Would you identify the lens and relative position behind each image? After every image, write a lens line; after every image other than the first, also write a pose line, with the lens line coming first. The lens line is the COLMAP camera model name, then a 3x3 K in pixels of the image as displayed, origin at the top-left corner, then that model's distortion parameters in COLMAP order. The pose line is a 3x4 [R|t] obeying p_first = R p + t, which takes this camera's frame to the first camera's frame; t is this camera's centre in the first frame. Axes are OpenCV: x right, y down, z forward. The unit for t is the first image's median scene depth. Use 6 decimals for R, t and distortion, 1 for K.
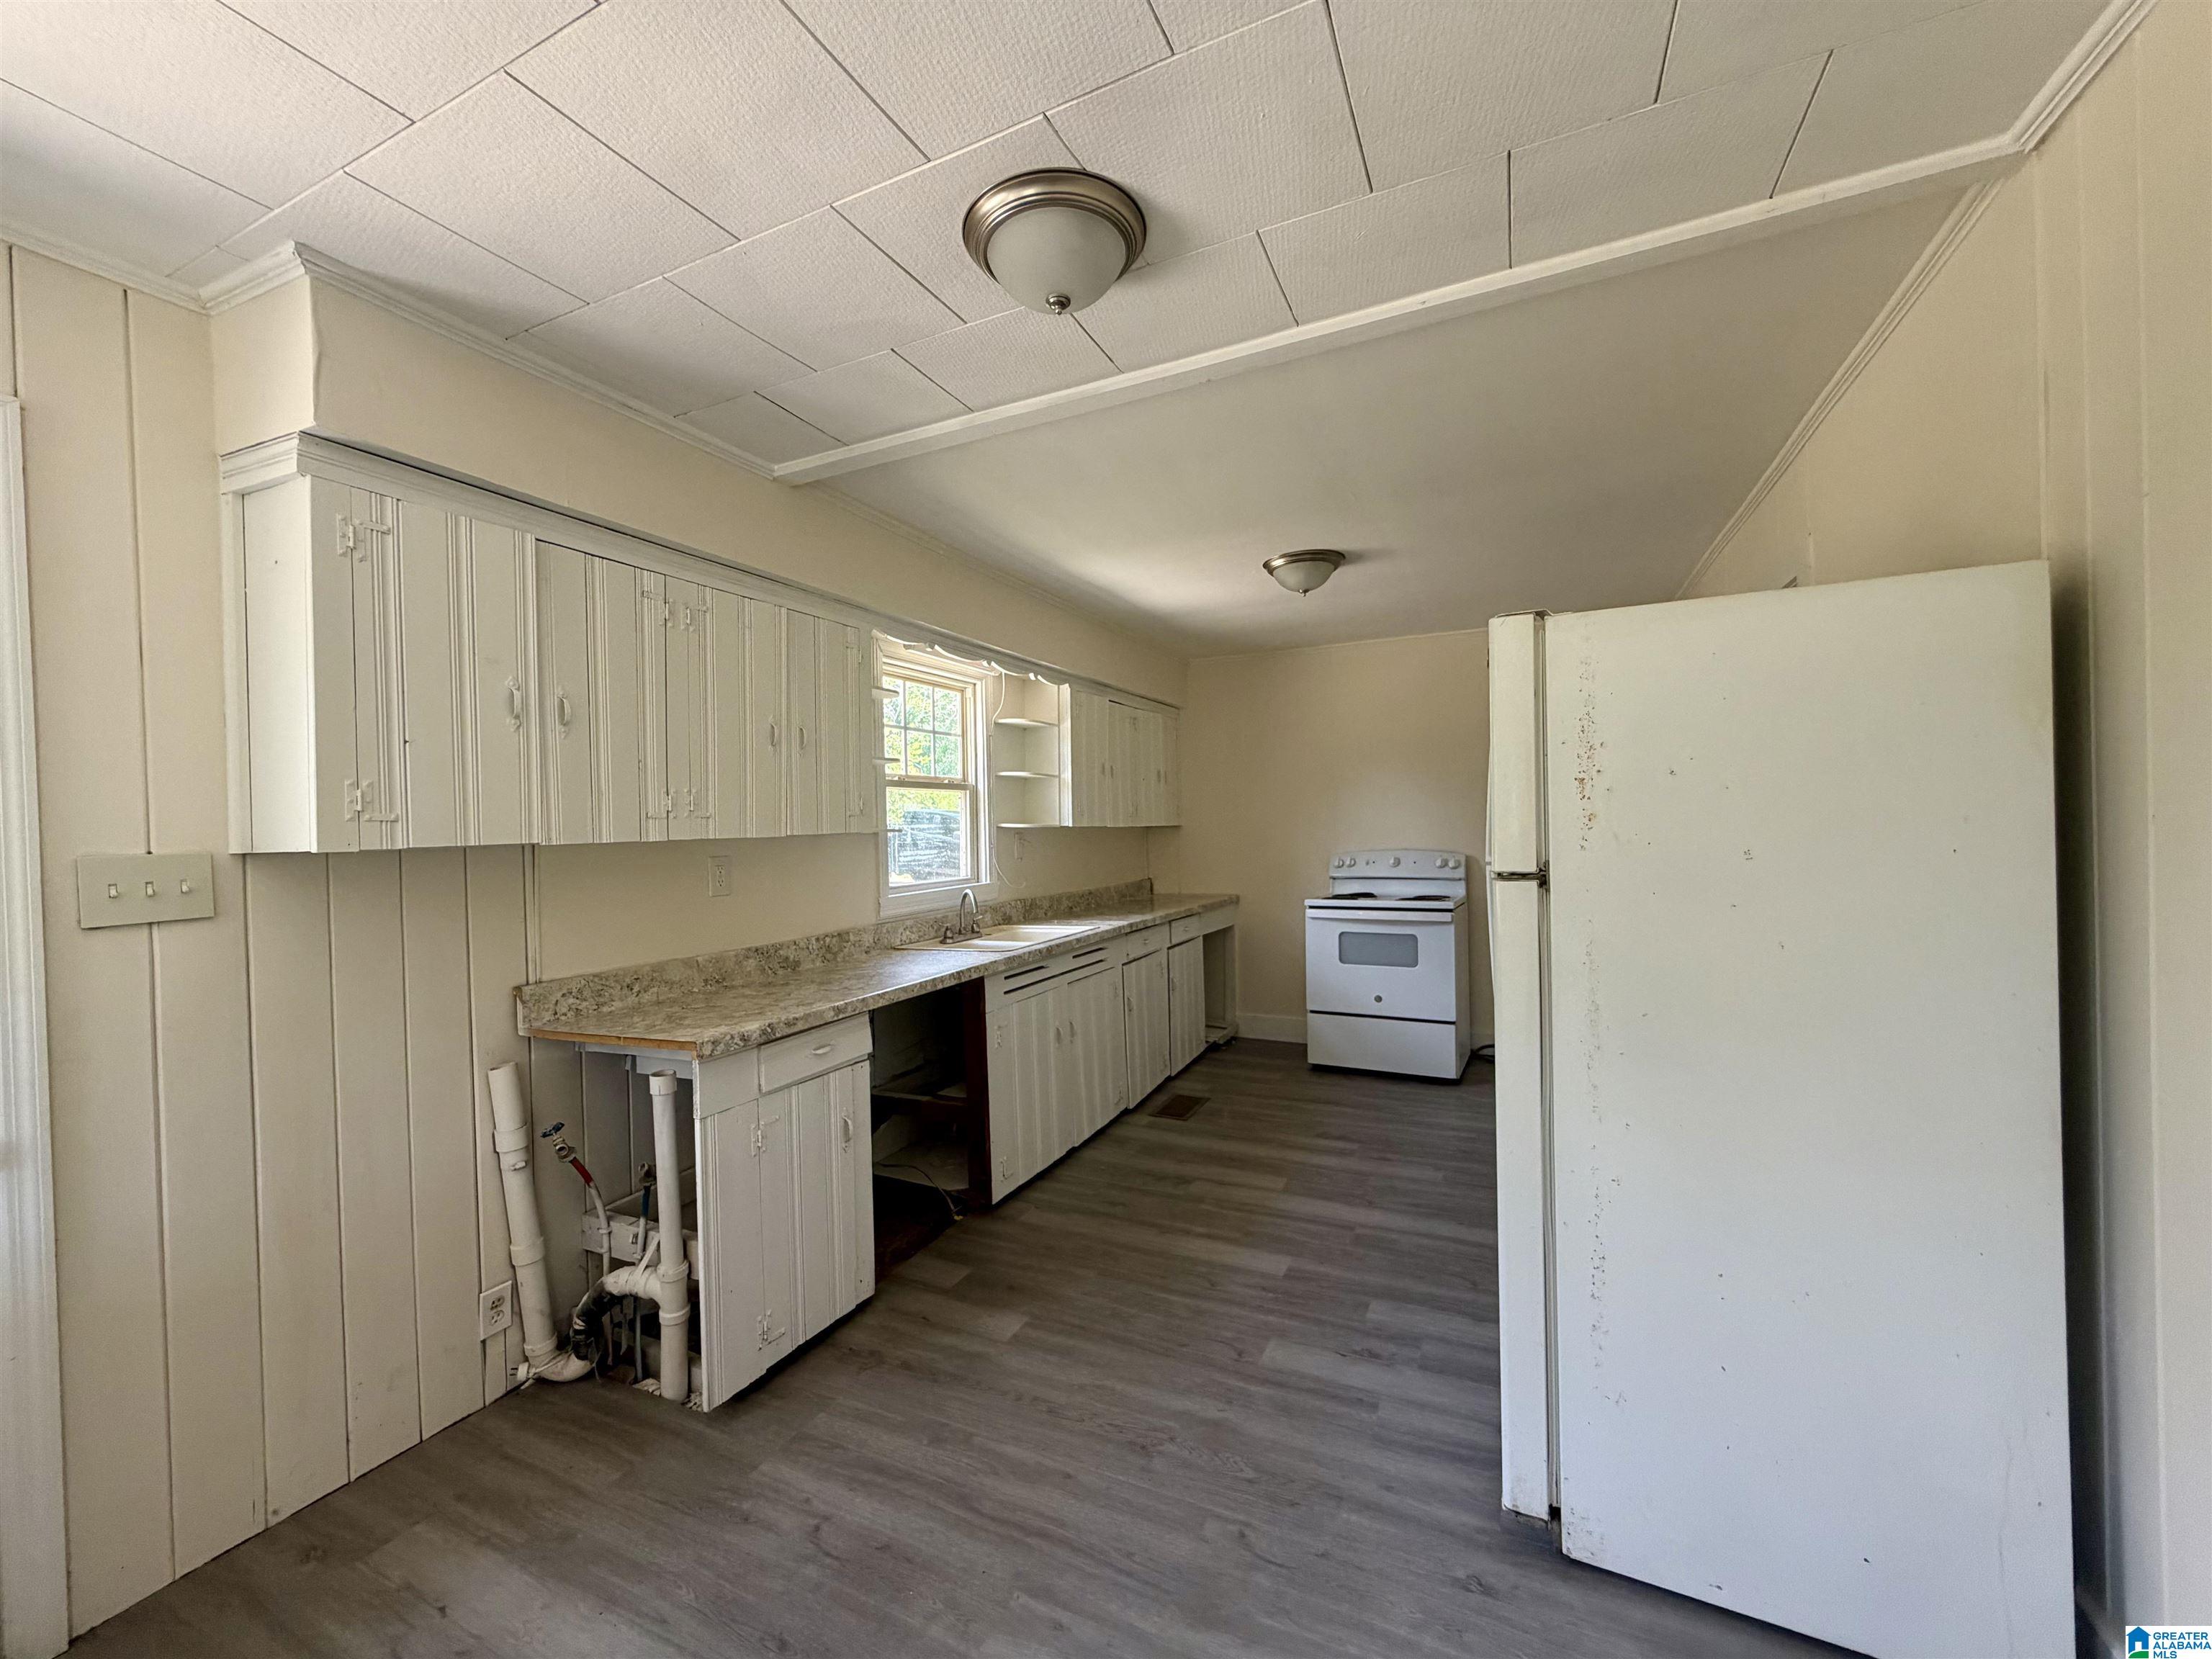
lens RADIAL K [[888.5, 0, 1108.9], [0, 888.5, 827.4], [0, 0, 1]] dist [-0.000943, 0.000053]
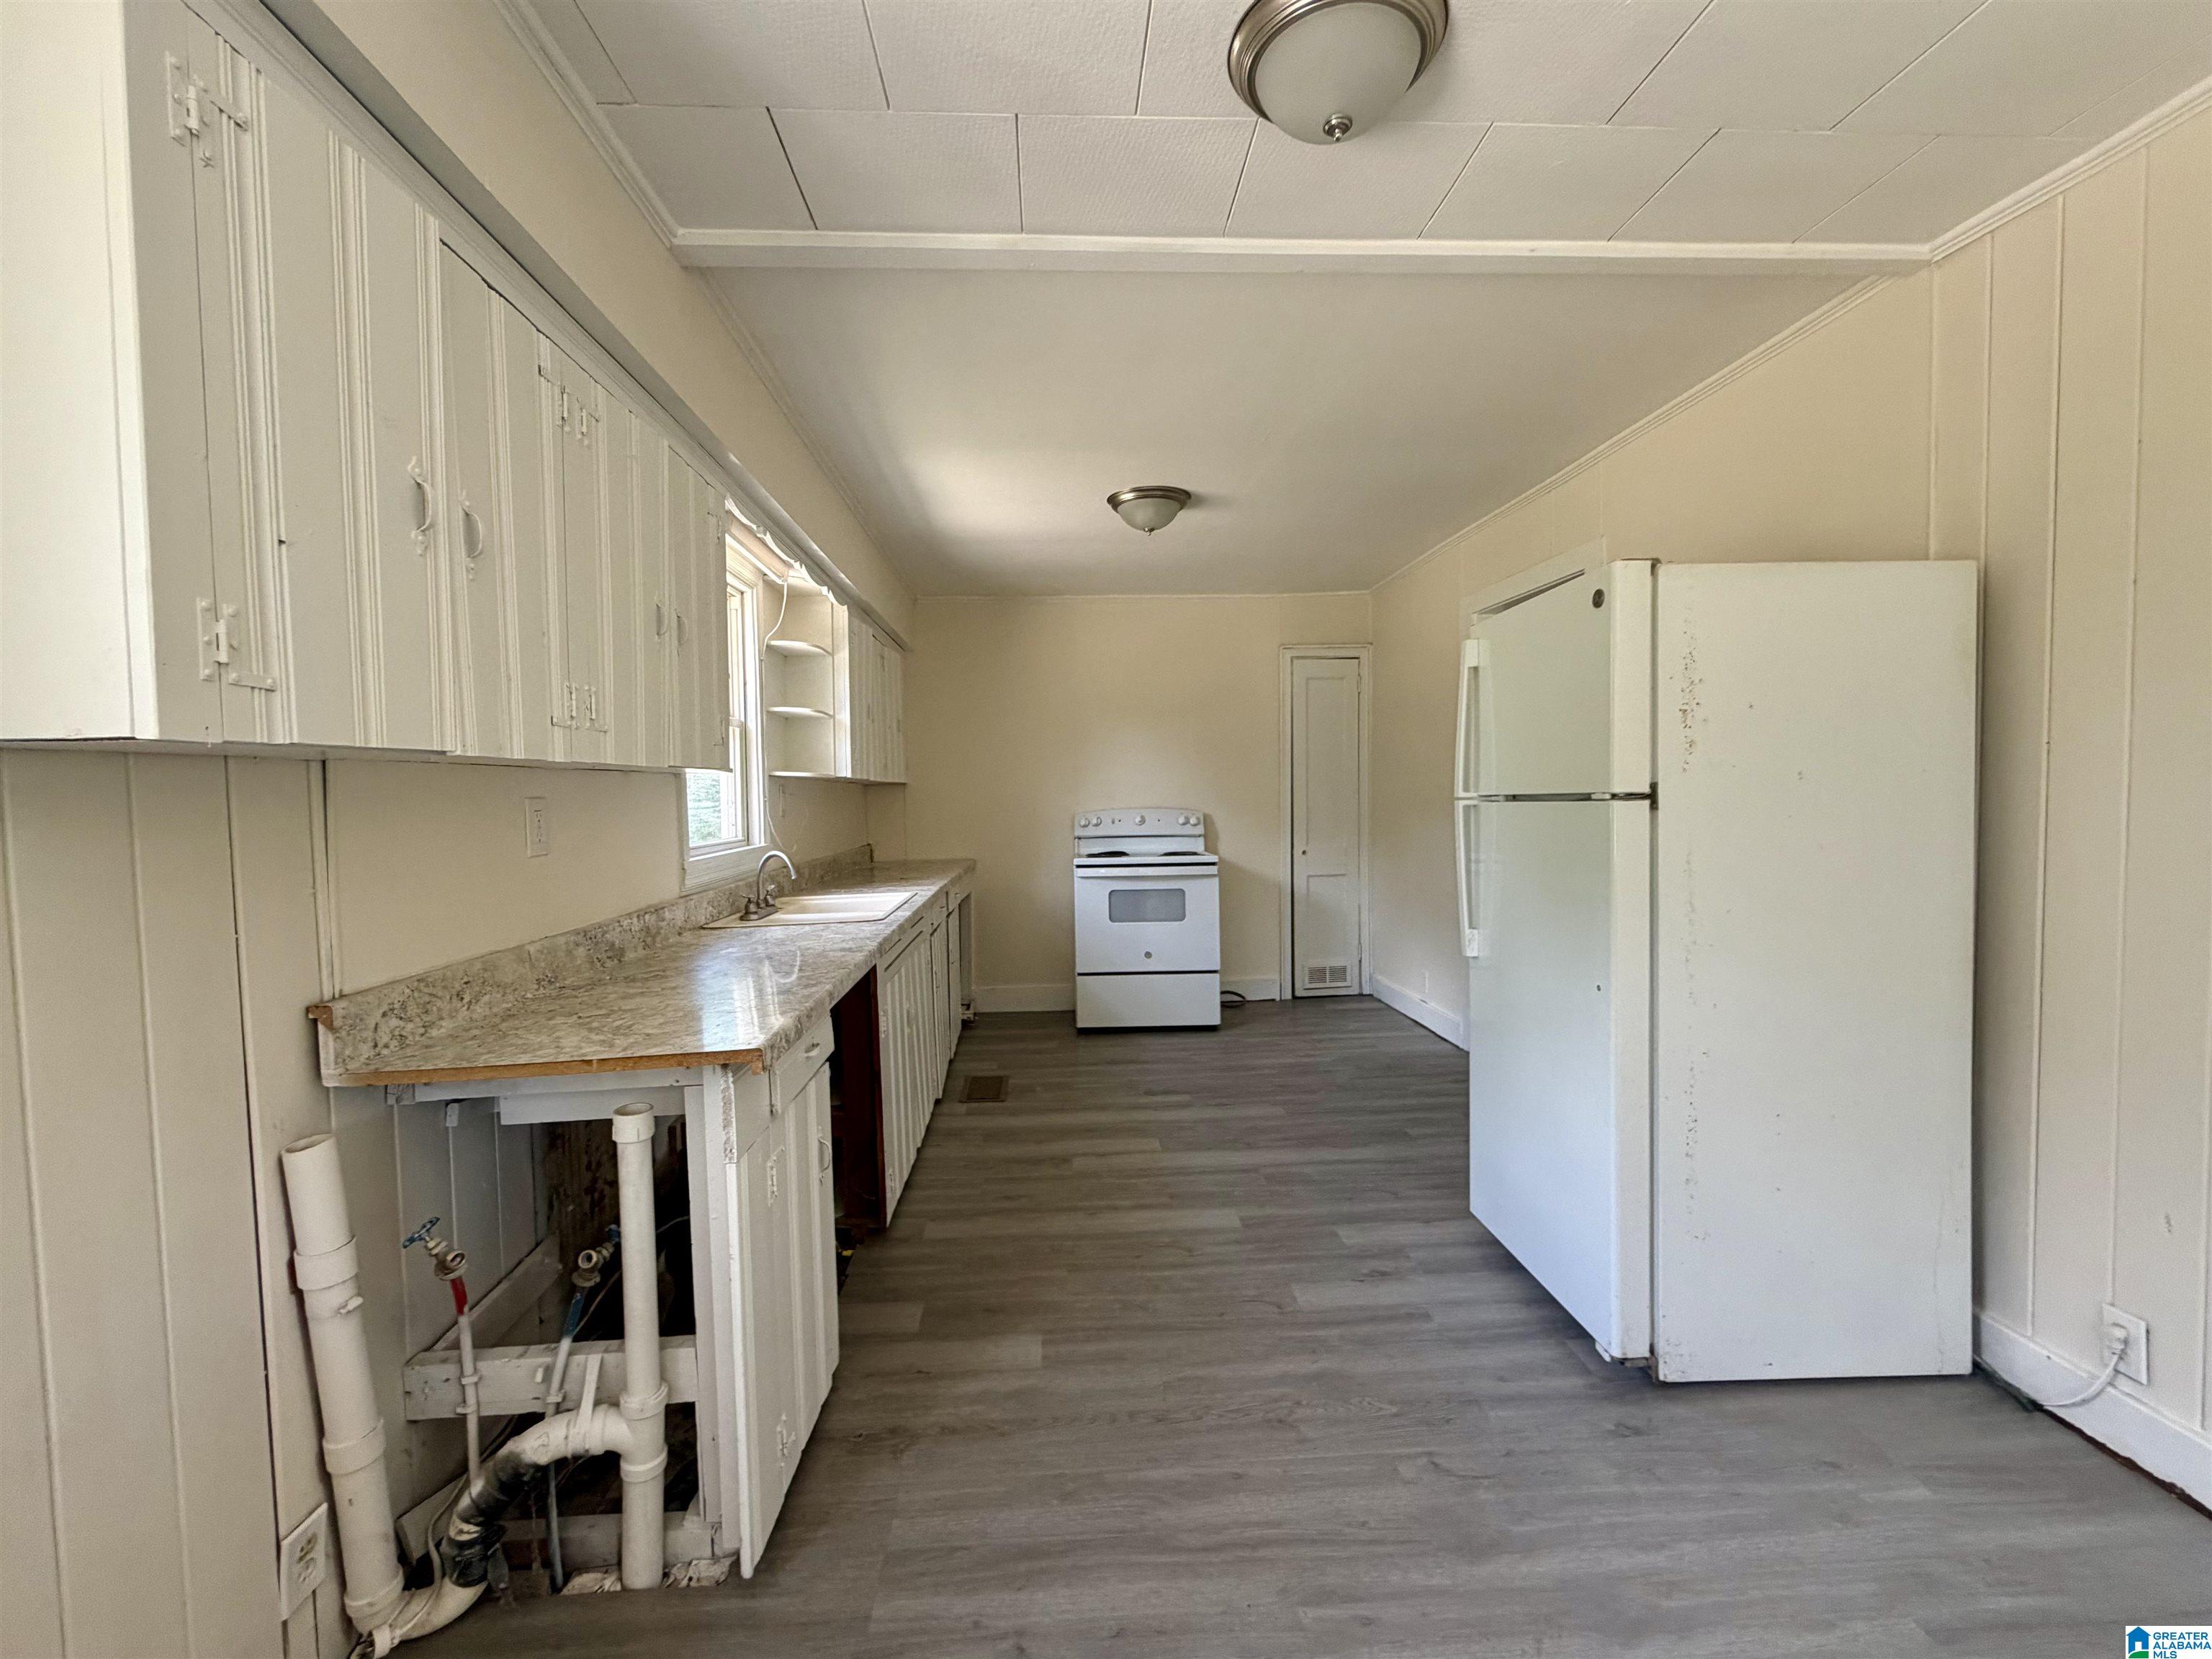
lens RADIAL K [[934.3, 0, 1106.0], [0, 934.3, 829.5], [0, 0, 1]] dist [-0.000624, -0.000696]
pose [[0.875179, -0.013070, 0.483622, -0.485821], [-0.000010, 0.999635, 0.027034, 0.045888], [-0.483799, -0.023665, 0.874859, 0.208752]]
